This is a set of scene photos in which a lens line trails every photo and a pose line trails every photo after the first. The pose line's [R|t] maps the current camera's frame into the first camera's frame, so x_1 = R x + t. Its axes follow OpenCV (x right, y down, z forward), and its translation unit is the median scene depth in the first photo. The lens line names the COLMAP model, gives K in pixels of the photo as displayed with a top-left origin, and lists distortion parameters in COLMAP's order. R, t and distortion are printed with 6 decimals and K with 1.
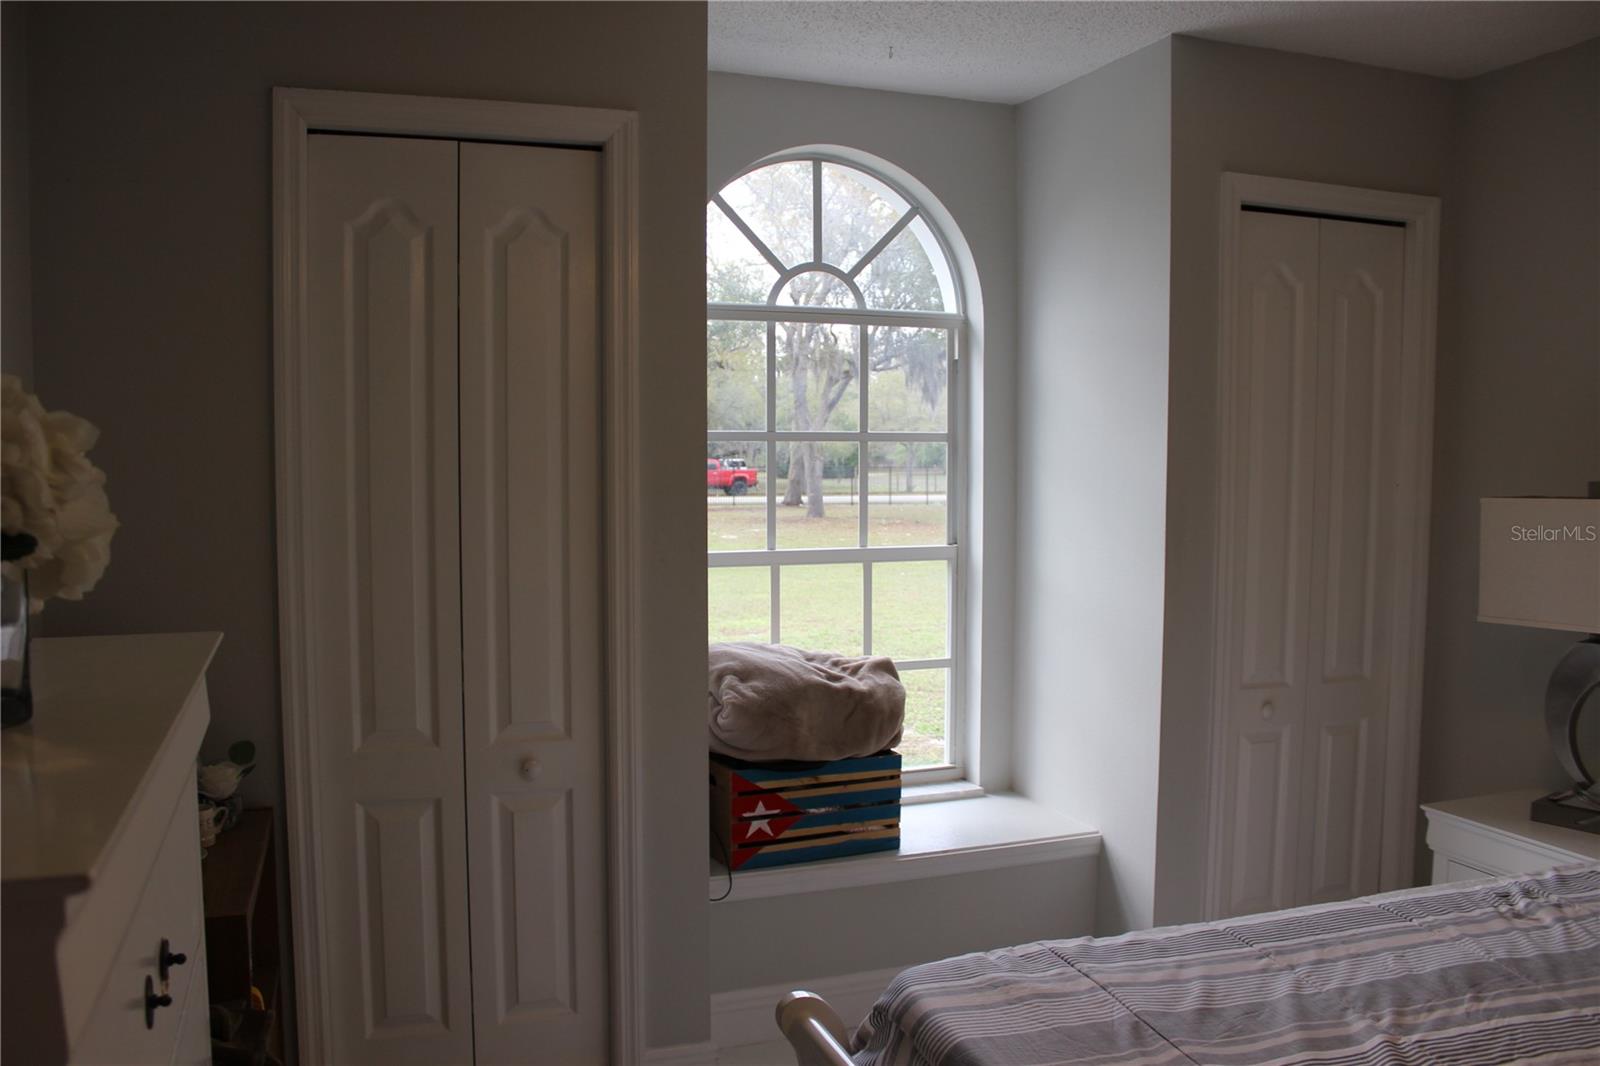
lens RADIAL K [[1311.1, 0, 777.3], [0, 1311.1, 540.9], [0, 0, 1]] dist [-0.170367, 0.150667]
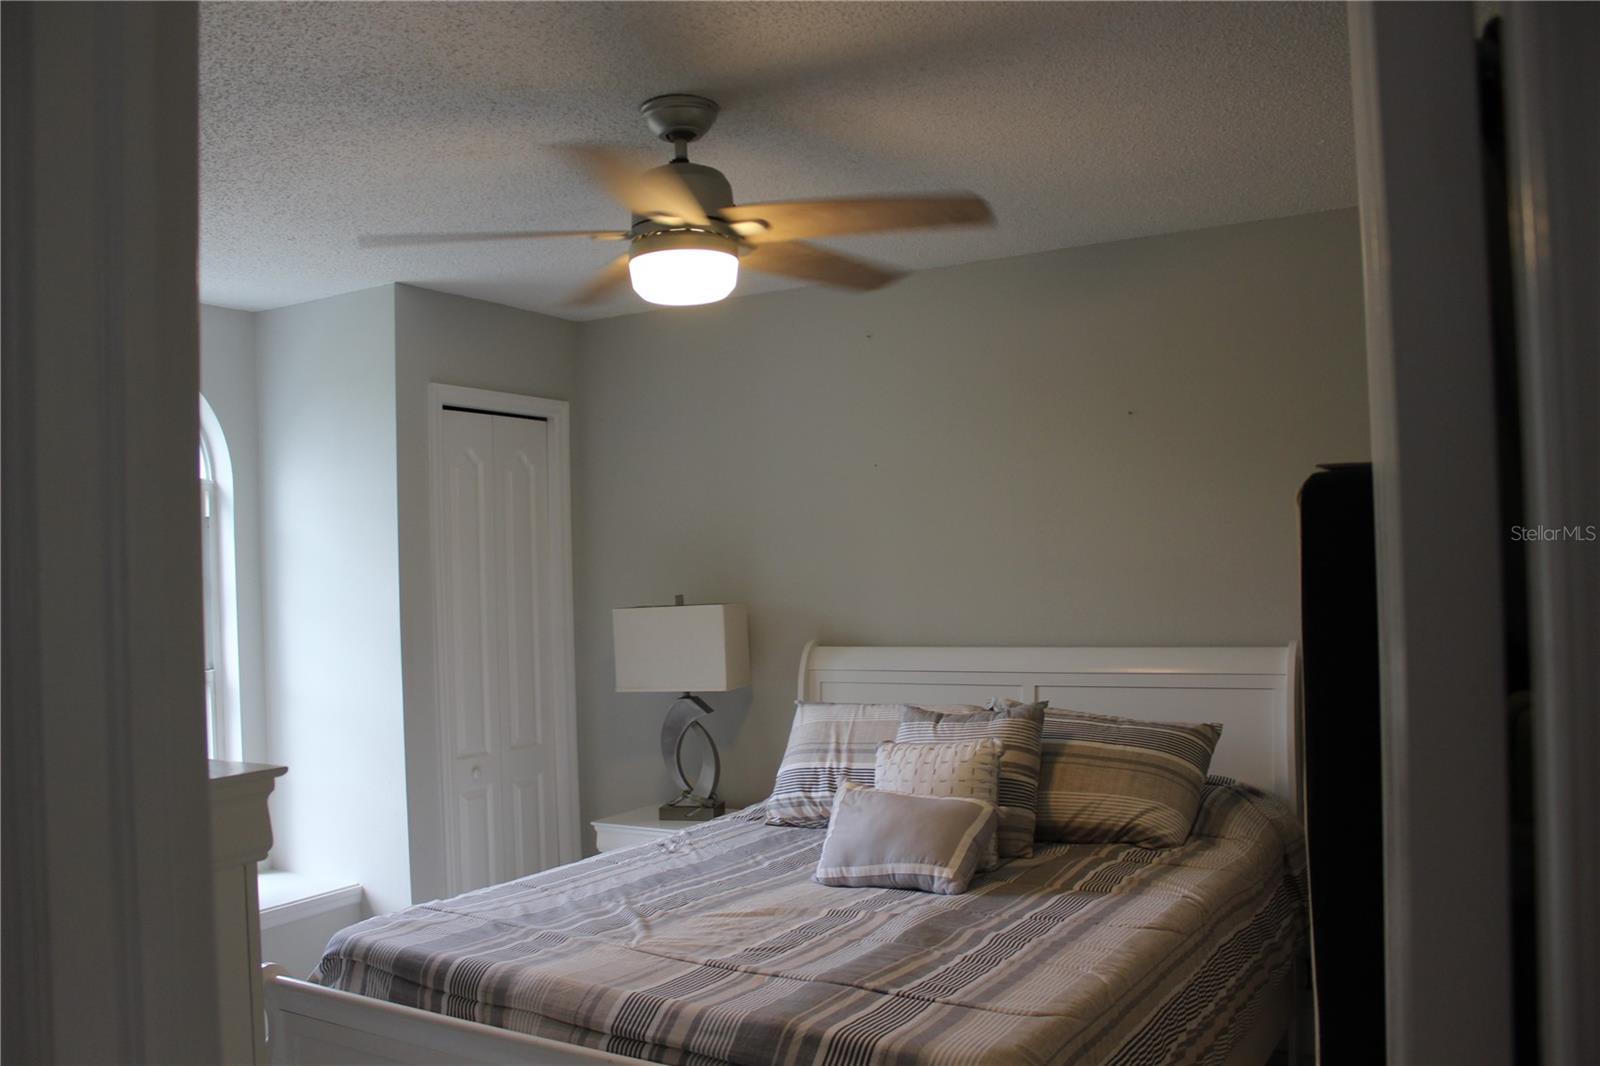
lens RADIAL K [[1311.1, 0, 777.3], [0, 1311.1, 540.9], [0, 0, 1]] dist [-0.170367, 0.150667]
pose [[0.775757, -0.013361, 0.630890, -0.391454], [0.076226, 0.994439, -0.072668, 0.019023], [-0.626411, 0.104463, 0.772462, -0.480037]]
